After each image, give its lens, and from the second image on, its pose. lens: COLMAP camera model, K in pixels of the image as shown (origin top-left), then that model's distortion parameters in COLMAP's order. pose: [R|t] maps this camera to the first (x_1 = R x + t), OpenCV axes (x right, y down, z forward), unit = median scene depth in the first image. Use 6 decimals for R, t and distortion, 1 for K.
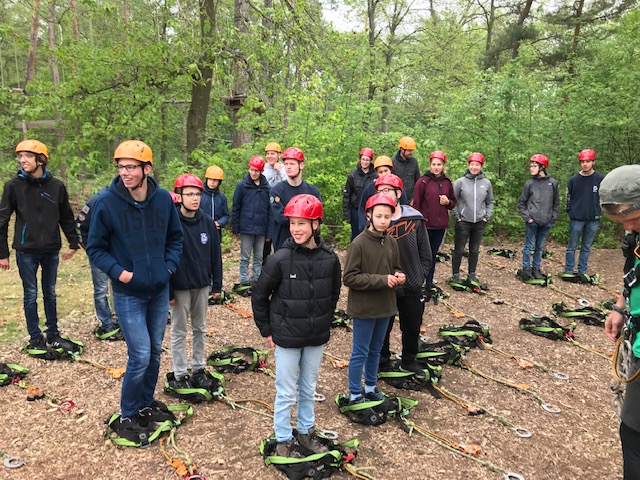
lens RADIAL K [[528.2, 0, 320.0], [0, 528.2, 240.0], [0, 0, 1]] dist [0.007710, 0.005269]
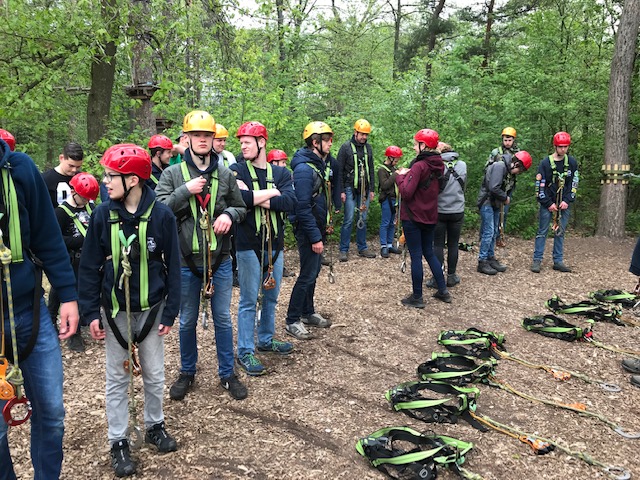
lens RADIAL K [[528.2, 0, 320.0], [0, 528.2, 240.0], [0, 0, 1]] dist [0.007710, 0.005269]
pose [[0.982214, -0.033323, 0.184783, -0.105154], [0.034139, 0.999416, -0.001236, 0.008977], [-0.184634, 0.007523, 0.982779, 0.204658]]
